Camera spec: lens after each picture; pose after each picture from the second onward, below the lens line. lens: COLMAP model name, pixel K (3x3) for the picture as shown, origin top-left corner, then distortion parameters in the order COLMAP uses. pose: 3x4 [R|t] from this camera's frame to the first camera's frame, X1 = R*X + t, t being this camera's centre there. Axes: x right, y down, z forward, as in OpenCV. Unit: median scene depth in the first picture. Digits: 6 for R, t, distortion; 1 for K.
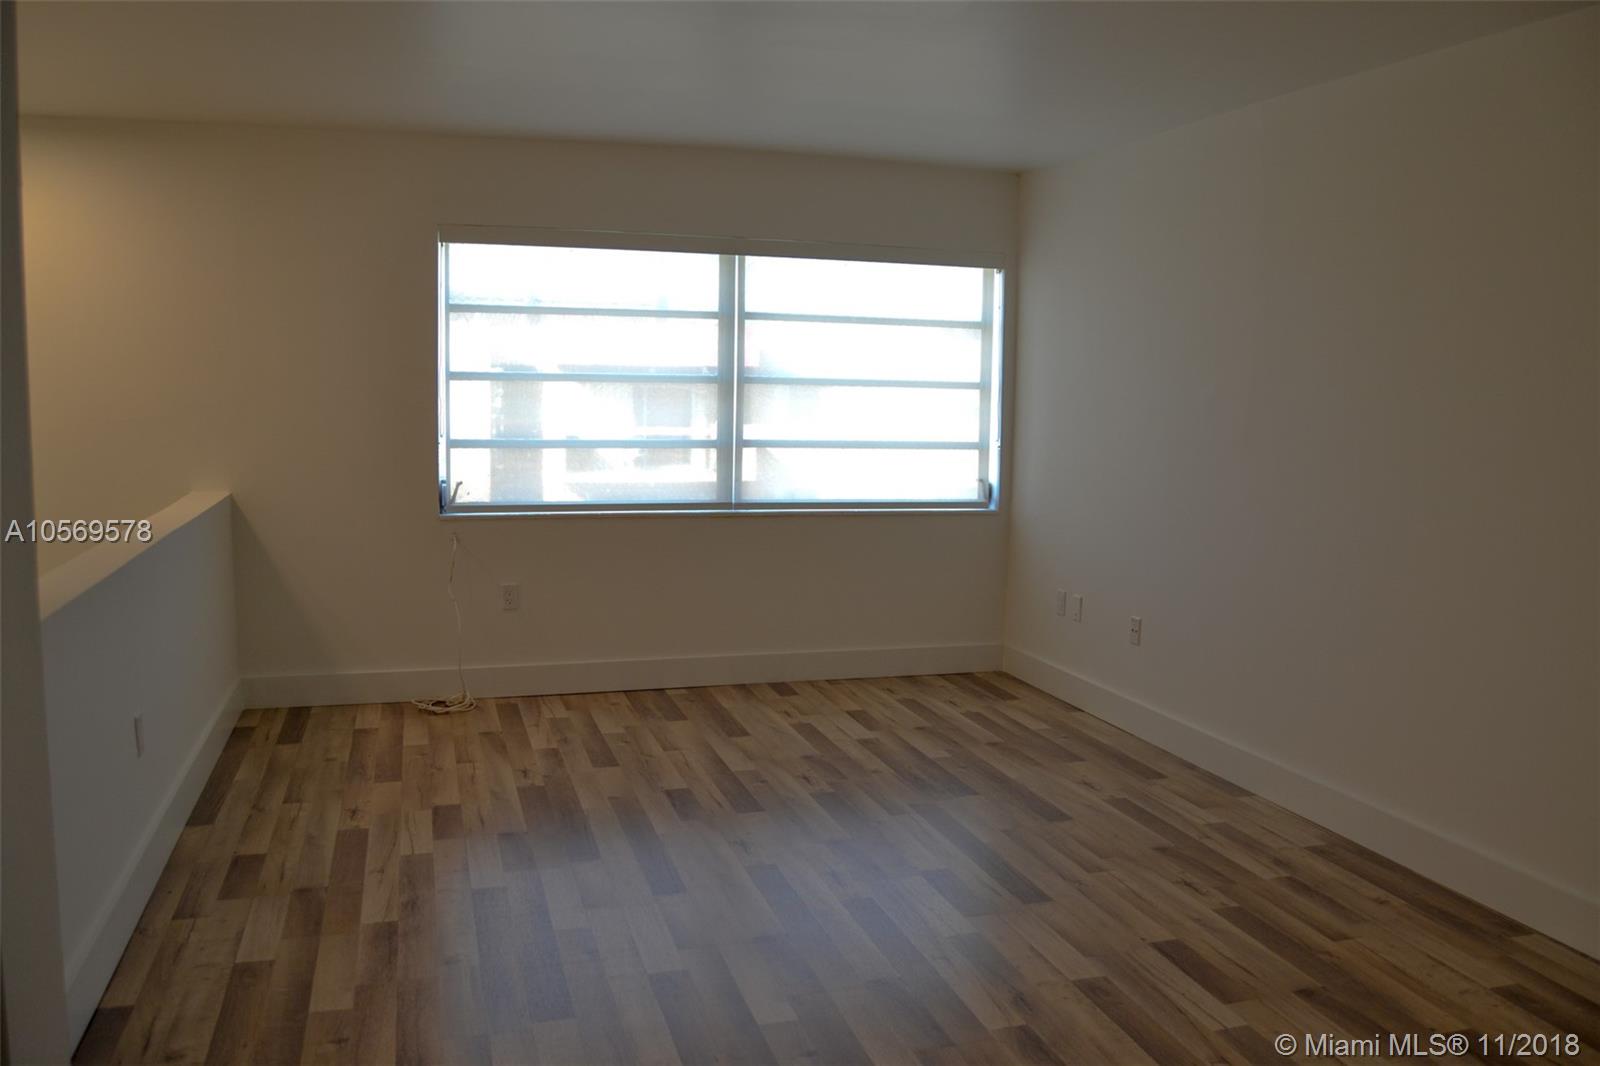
lens RADIAL K [[1273.6, 0, 780.7], [0, 1273.6, 529.4], [0, 0, 1]] dist [-0.080643, 0.014459]
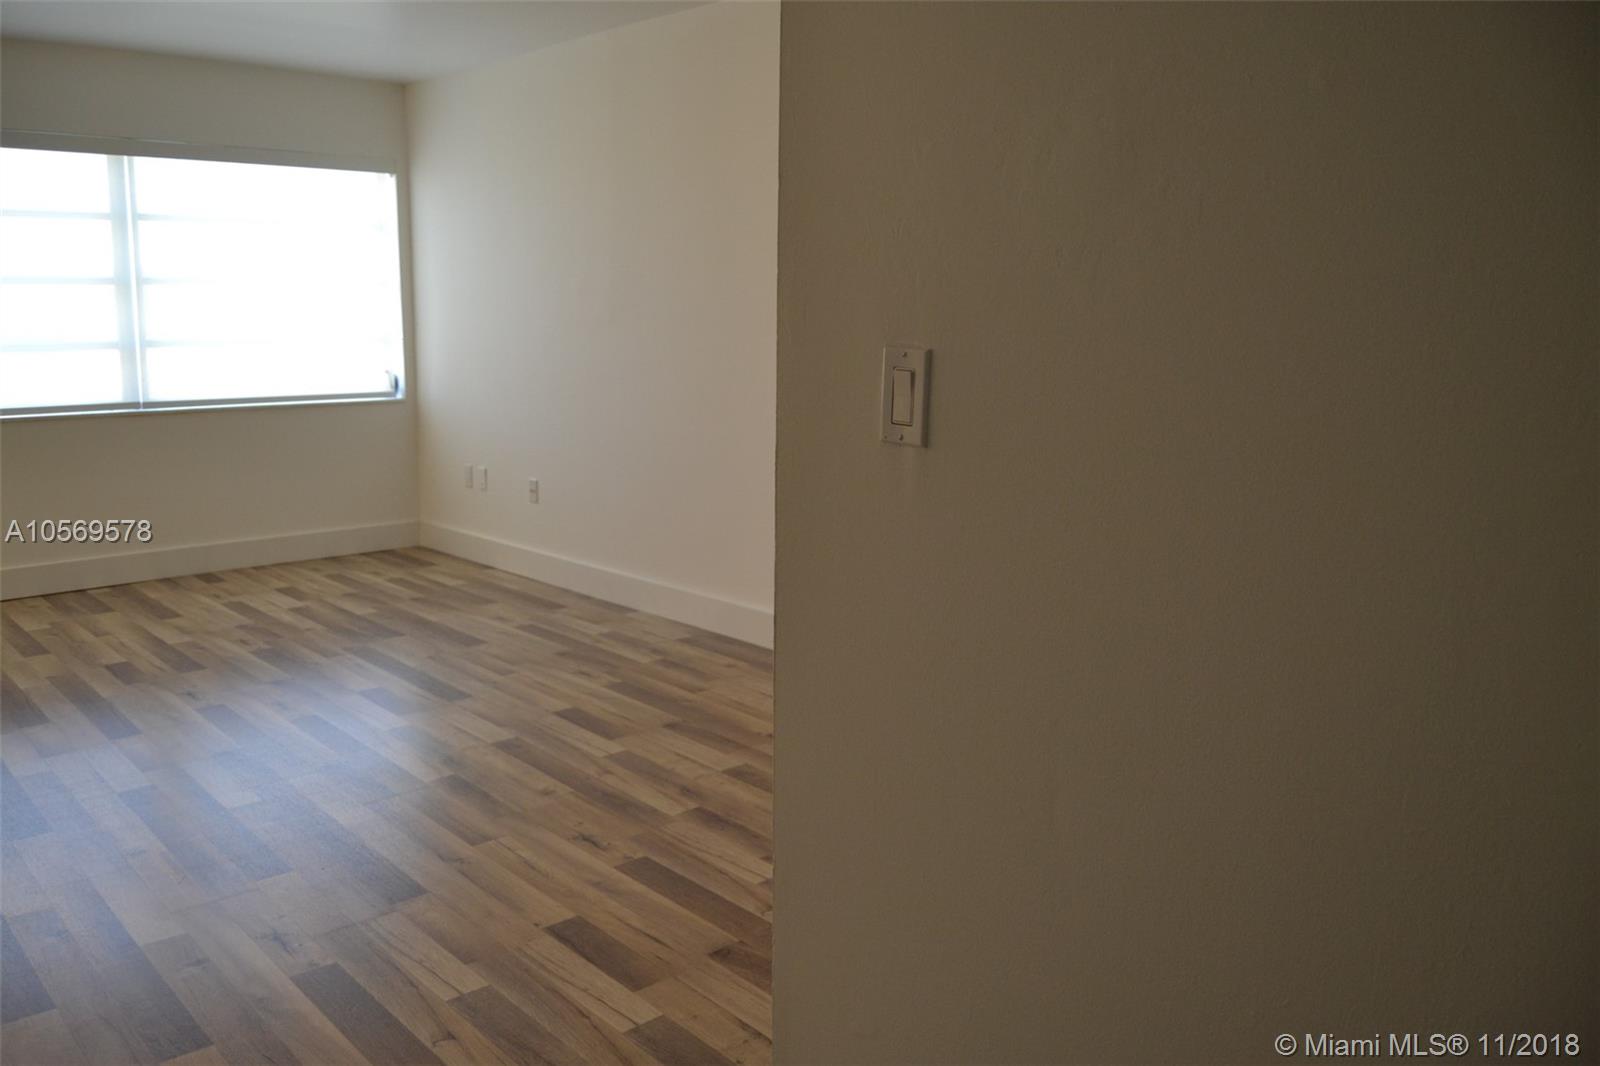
lens RADIAL K [[1273.6, 0, 780.7], [0, 1273.6, 529.4], [0, 0, 1]] dist [-0.080643, 0.014459]
pose [[0.899101, -0.088984, 0.428602, -0.017211], [0.062773, 0.995210, 0.074938, 0.047656], [-0.433217, -0.040473, 0.900380, -0.154488]]
